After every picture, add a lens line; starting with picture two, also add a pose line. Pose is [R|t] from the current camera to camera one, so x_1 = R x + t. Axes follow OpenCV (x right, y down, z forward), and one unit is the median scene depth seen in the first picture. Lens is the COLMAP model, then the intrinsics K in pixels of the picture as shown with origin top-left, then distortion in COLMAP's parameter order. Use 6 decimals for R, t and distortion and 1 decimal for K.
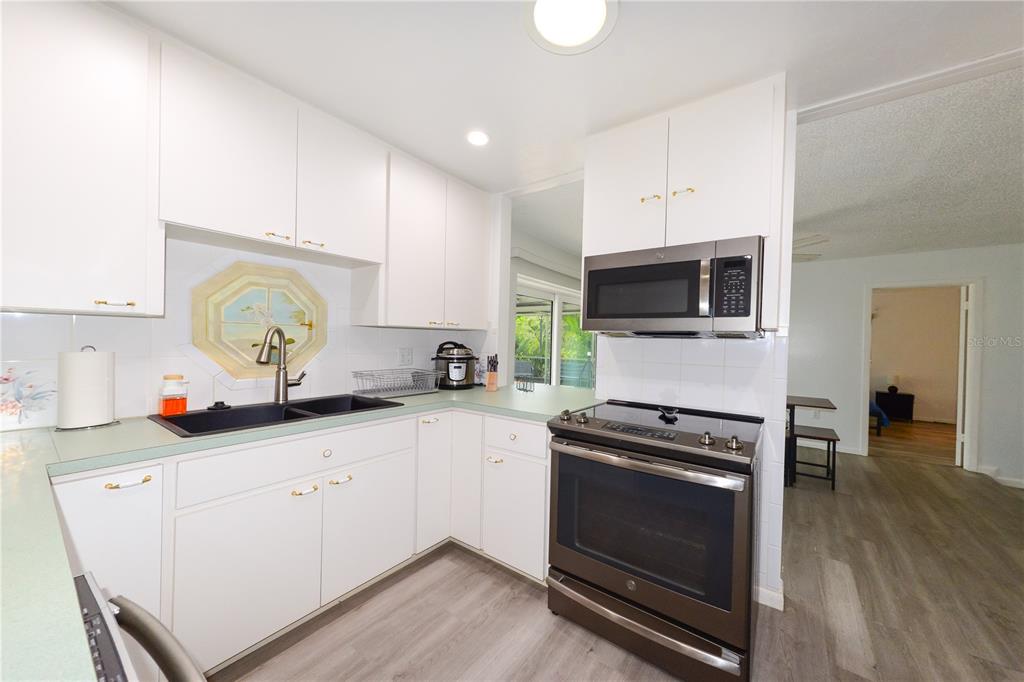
lens RADIAL K [[346.6, 0, 493.0], [0, 346.6, 344.1], [0, 0, 1]] dist [0.001927, 0.000139]
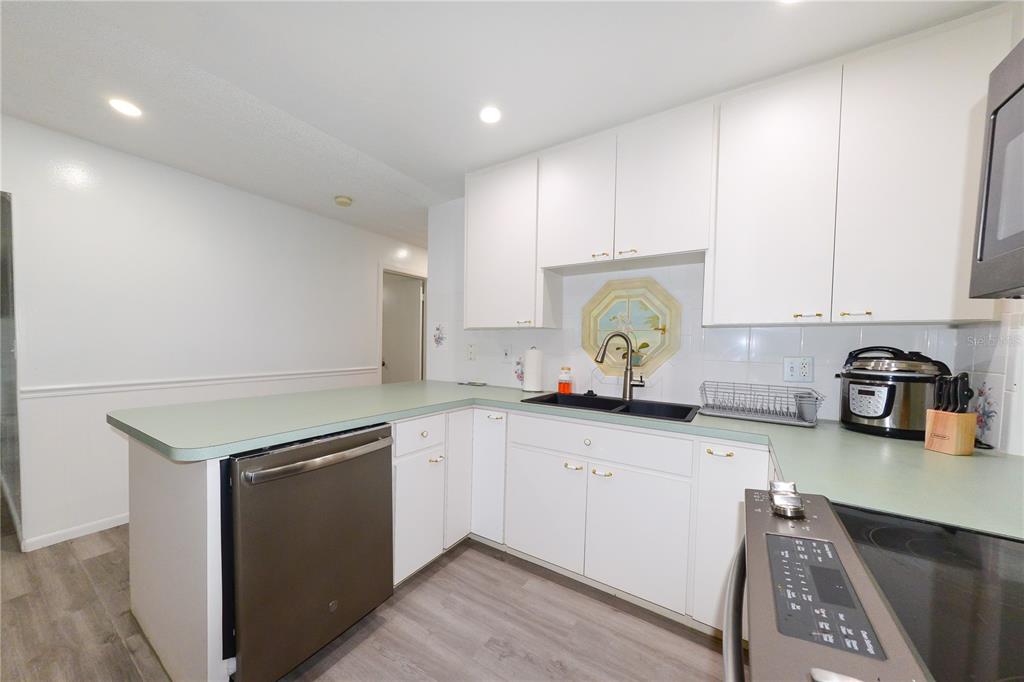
lens RADIAL K [[358.6, 0, 487.6], [0, 358.6, 355.0], [0, 0, 1]] dist [0.001617, 0.000088]
pose [[0.102600, 0.017352, -0.994571, 0.494998], [-0.028924, 0.999477, 0.014453, 0.020545], [0.994302, 0.027284, 0.103048, 0.430184]]
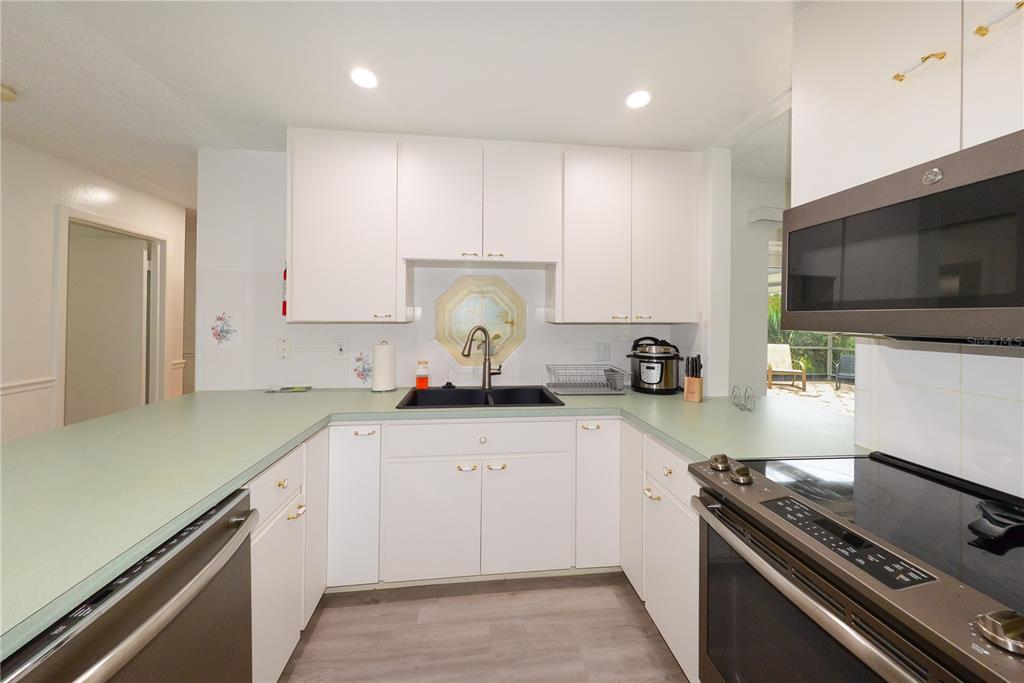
lens RADIAL K [[338.2, 0, 516.6], [0, 338.2, 319.3], [0, 0, 1]] dist [0.000869, 0.000022]
pose [[0.724022, -0.021979, -0.689426, 0.292328], [0.003866, 0.999606, -0.027808, -0.038222], [0.689766, 0.017468, 0.723822, 0.208003]]
